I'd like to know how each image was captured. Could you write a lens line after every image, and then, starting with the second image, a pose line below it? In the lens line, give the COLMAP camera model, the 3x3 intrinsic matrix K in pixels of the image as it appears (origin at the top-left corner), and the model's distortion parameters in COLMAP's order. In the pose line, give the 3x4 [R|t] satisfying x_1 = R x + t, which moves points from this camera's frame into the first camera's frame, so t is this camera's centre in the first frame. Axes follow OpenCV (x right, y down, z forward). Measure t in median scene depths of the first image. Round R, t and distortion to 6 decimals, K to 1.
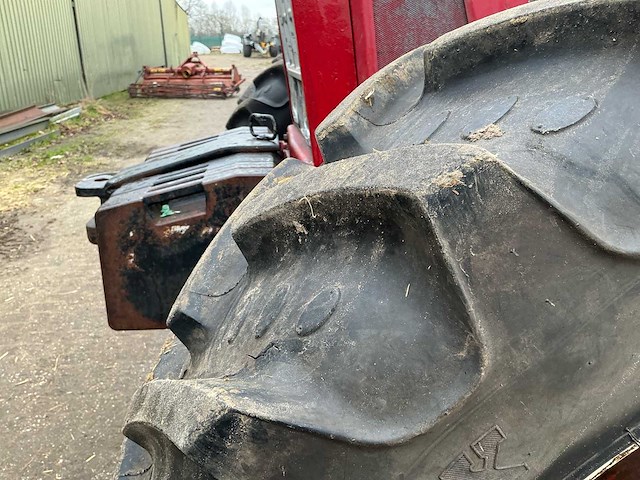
lens RADIAL K [[527.6, 0, 318.8], [0, 527.6, 238.9], [0, 0, 1]] dist [0.143771, -0.294437]
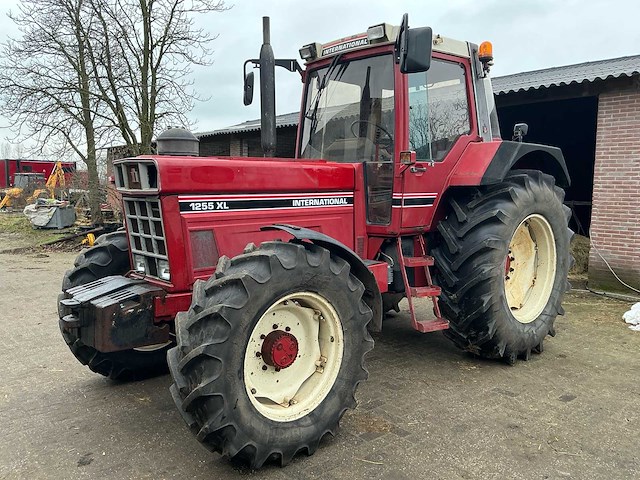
lens RADIAL K [[527.6, 0, 318.8], [0, 527.6, 238.9], [0, 0, 1]] dist [0.143771, -0.294437]
pose [[0.811091, -0.031623, 0.584064, -3.052893], [0.178993, 0.964054, -0.196371, 0.982023], [-0.556860, 0.263818, 0.787596, -5.398904]]
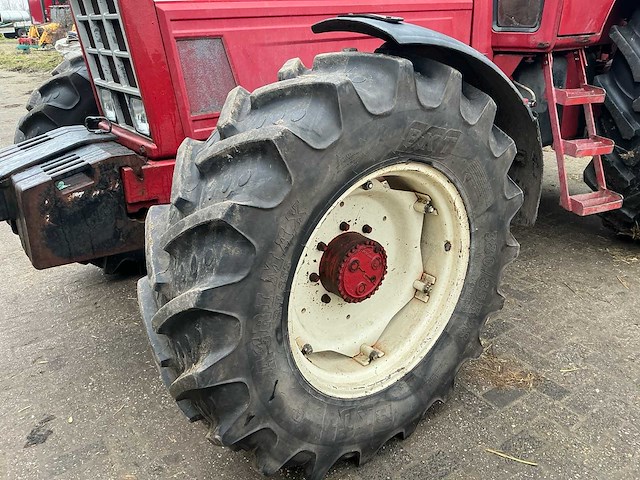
lens RADIAL K [[527.6, 0, 318.8], [0, 527.6, 238.9], [0, 0, 1]] dist [0.143771, -0.294437]
pose [[0.859232, -0.189825, 0.475065, -1.162366], [0.174601, 0.981666, 0.076457, 0.308234], [-0.480869, 0.017253, 0.876623, -1.996852]]
